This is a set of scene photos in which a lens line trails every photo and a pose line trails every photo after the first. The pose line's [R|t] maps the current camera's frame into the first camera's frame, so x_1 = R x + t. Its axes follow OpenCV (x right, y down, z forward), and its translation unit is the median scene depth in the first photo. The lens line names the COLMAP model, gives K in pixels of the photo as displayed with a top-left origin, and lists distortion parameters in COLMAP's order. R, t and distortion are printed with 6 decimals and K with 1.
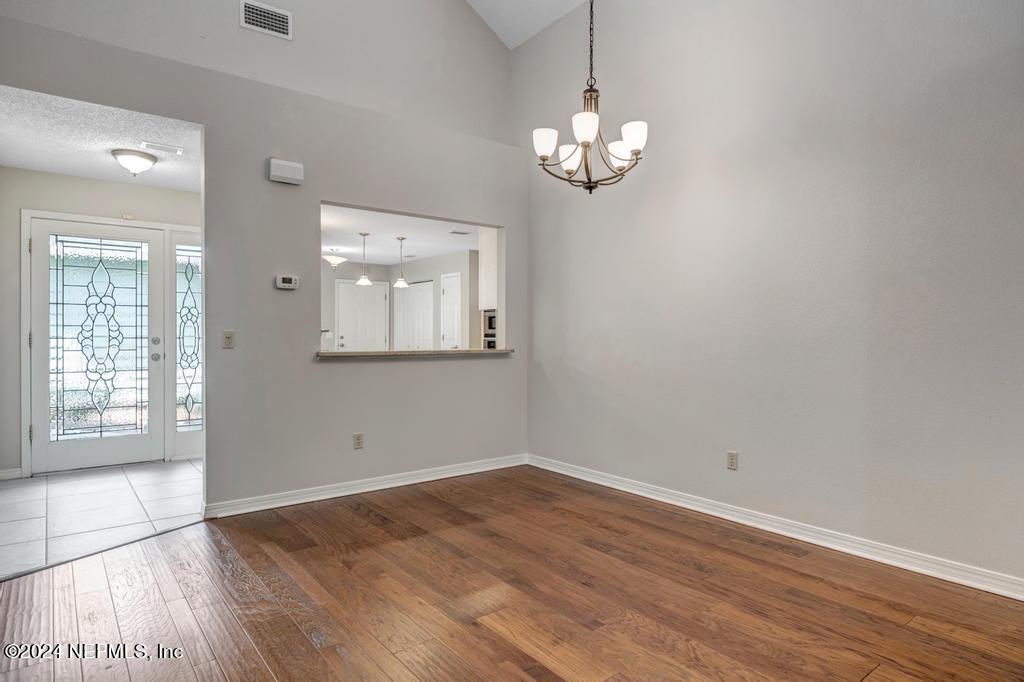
lens RADIAL K [[574.5, 0, 512.0], [0, 574.5, 341.0], [0, 0, 1]] dist [-0.031529, 0.000089]
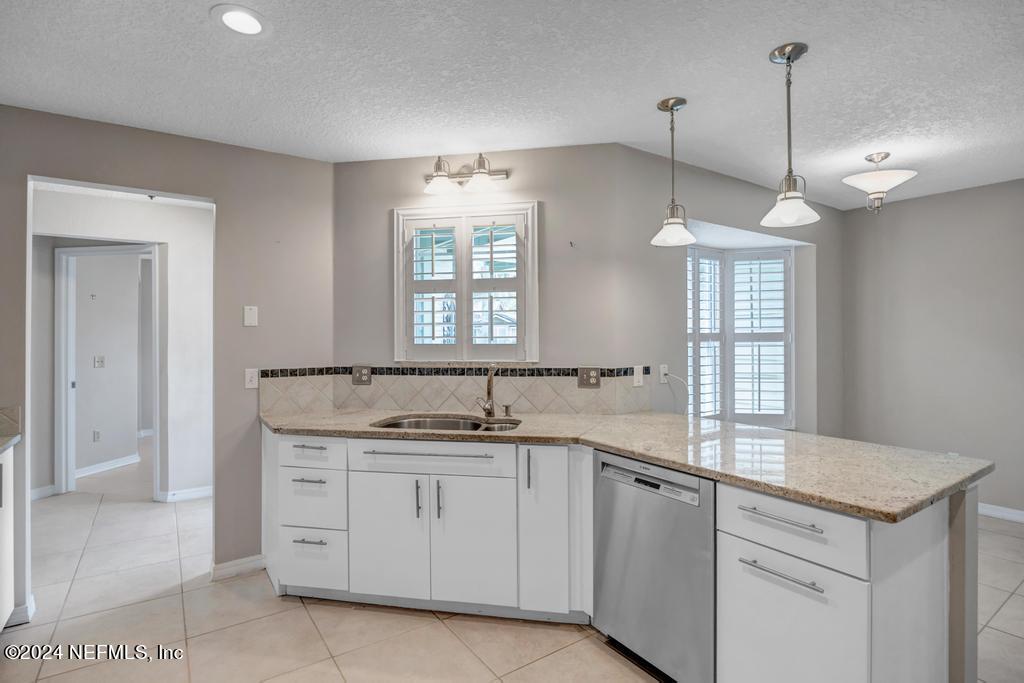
lens RADIAL K [[513.5, 0, 508.0], [0, 513.5, 336.8], [0, 0, 1]] dist [-0.021617, -0.000296]
pose [[-0.070779, -0.002394, -0.997489, 0.158697], [-0.003648, 0.999991, -0.002141, -0.088147], [0.997485, 0.003488, -0.070787, 2.103021]]
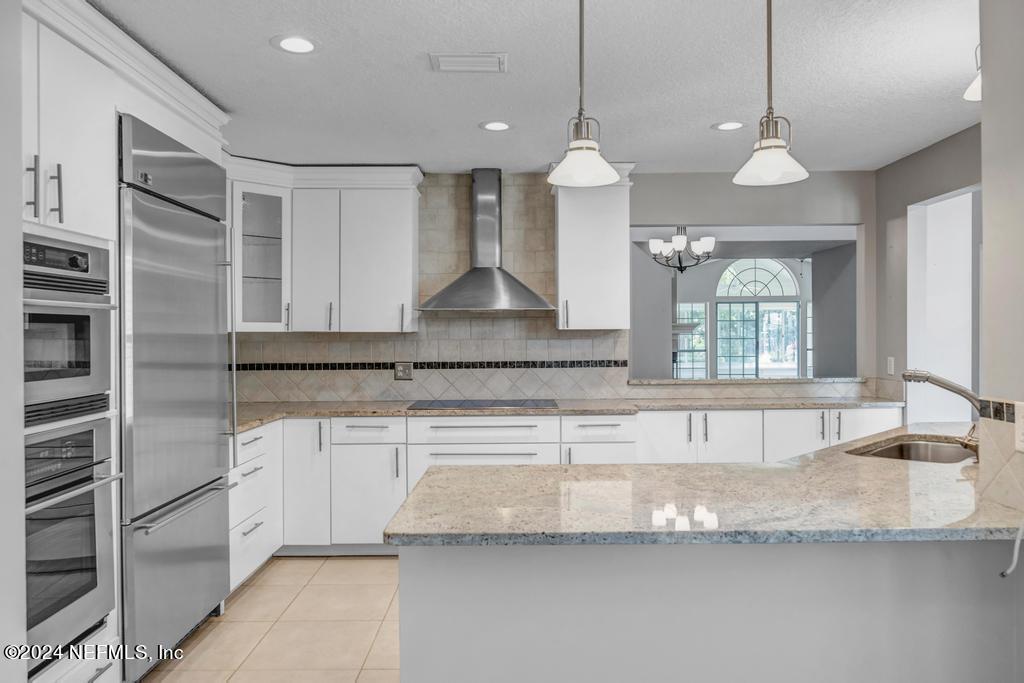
lens RADIAL K [[734.4, 0, 511.4], [0, 734.4, 338.0], [0, 0, 1]] dist [-0.007164, -0.003097]
pose [[-0.784429, -0.001542, 0.620216, -0.816129], [0.010314, 0.999826, 0.015530, -0.099803], [-0.620132, 0.018580, -0.784277, 2.939882]]
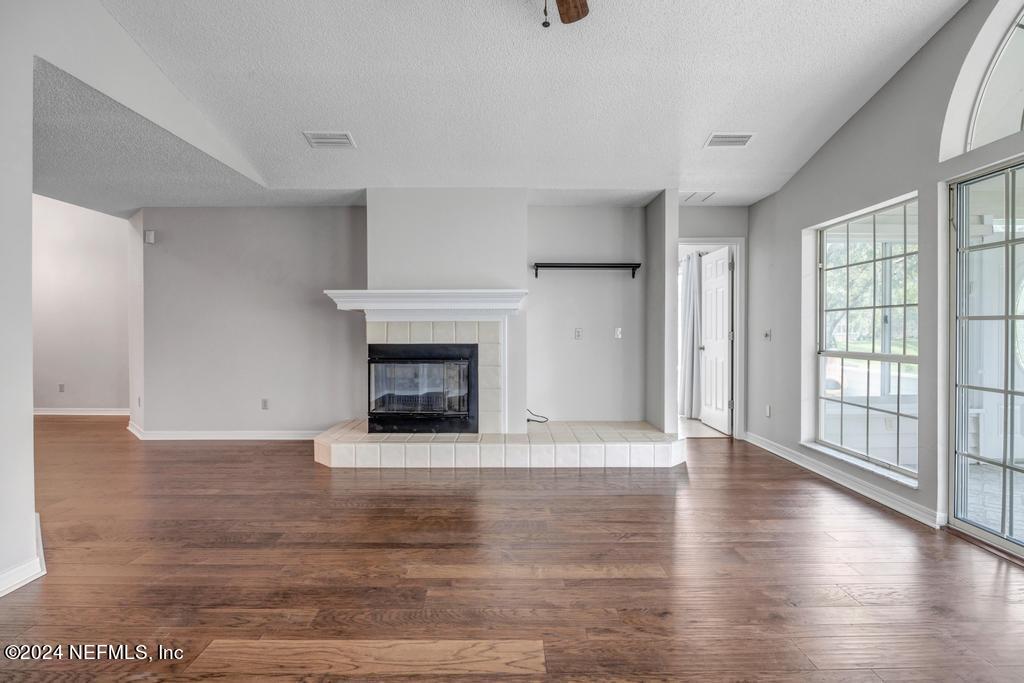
lens RADIAL K [[495.2, 0, 511.2], [0, 495.2, 336.8], [0, 0, 1]] dist [-0.013621, -0.000094]
pose [[0.611343, -0.014723, 0.791229, -0.046118], [0.009846, 0.999891, 0.010999, 0.013524], [-0.791304, 0.001066, 0.611422, -1.676816]]
